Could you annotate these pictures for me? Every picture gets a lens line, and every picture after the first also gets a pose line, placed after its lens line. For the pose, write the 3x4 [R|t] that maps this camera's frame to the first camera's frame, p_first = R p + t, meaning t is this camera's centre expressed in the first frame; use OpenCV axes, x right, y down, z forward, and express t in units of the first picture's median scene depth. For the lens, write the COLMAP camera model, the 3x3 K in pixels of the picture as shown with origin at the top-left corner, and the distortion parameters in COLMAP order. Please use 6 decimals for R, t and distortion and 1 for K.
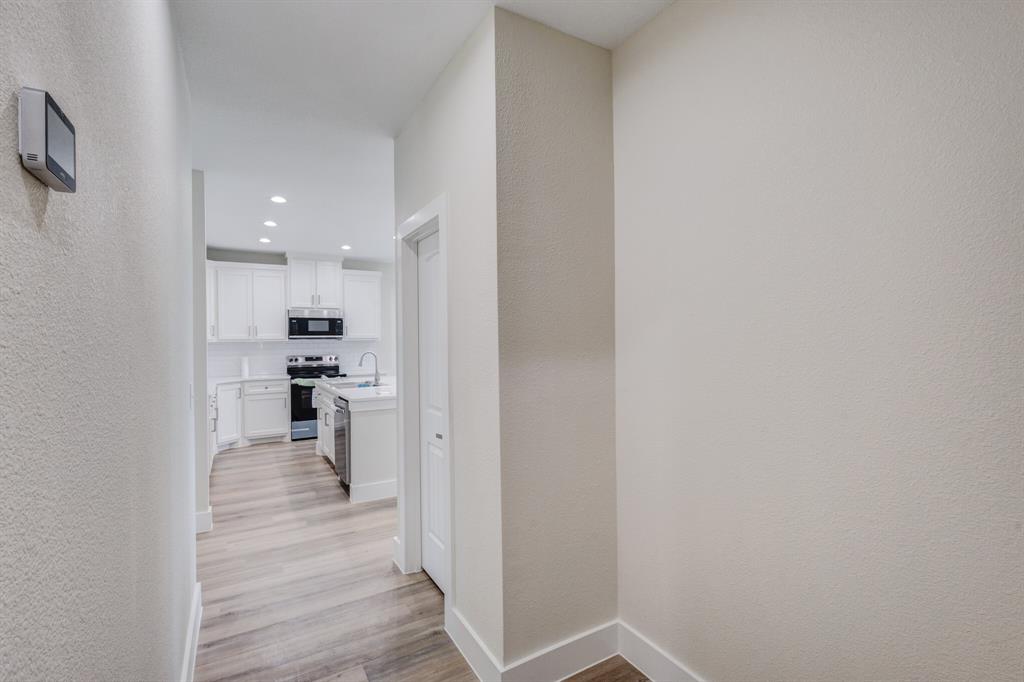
lens RADIAL K [[475.5, 0, 512.0], [0, 475.5, 350.2], [0, 0, 1]] dist [0.001440, 0.000210]
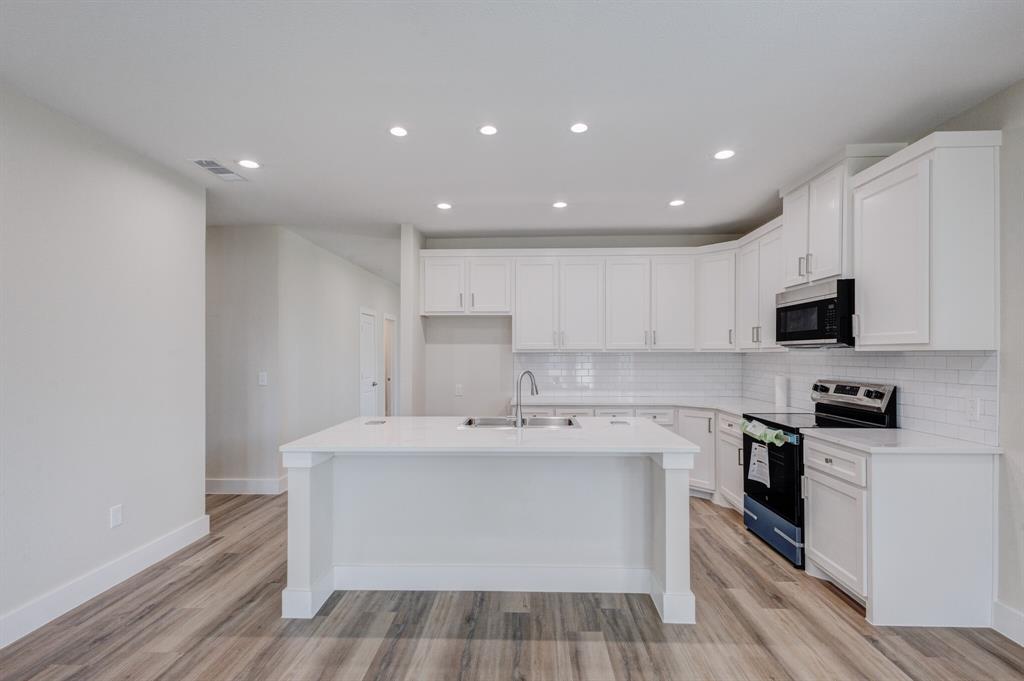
lens RADIAL K [[475.5, 0, 512.0], [0, 475.5, 349.7], [0, 0, 1]] dist [0.001440, 0.000210]
pose [[-0.537686, -0.000953, -0.843145, 0.157552], [-0.015423, 0.999843, 0.008706, -0.020687], [0.843004, 0.017685, -0.537616, 1.016543]]
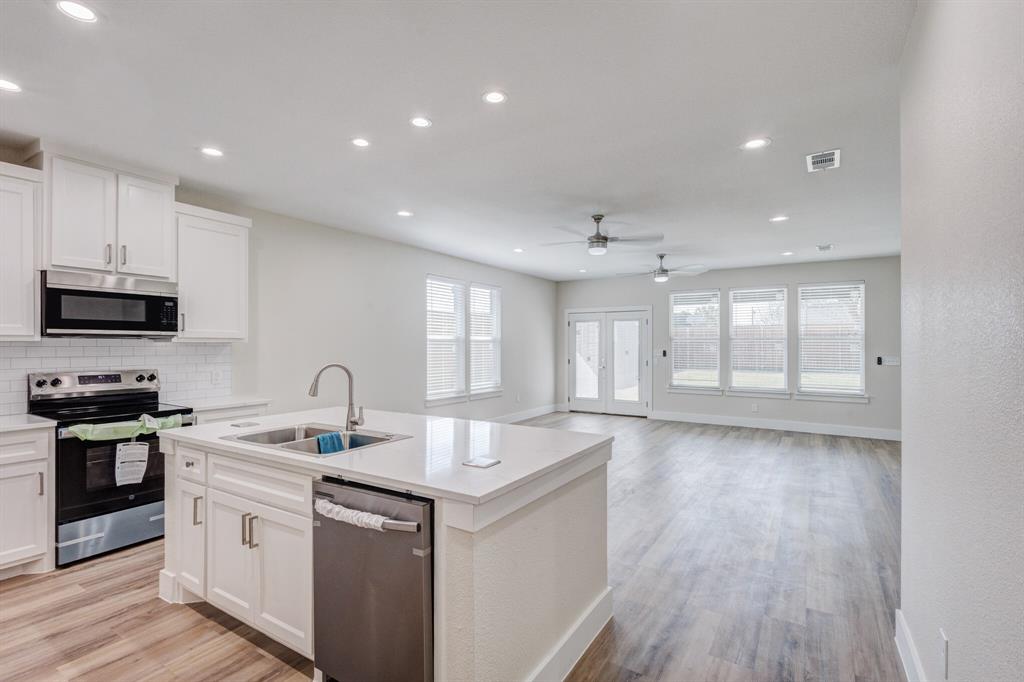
lens RADIAL K [[475.5, 0, 512.0], [0, 475.5, 350.2], [0, 0, 1]] dist [0.001440, 0.000210]
pose [[0.884983, 0.003025, 0.465613, -0.284420], [0.005281, 0.999849, -0.016533, -0.000692], [-0.465593, 0.017090, 0.884834, 0.396744]]
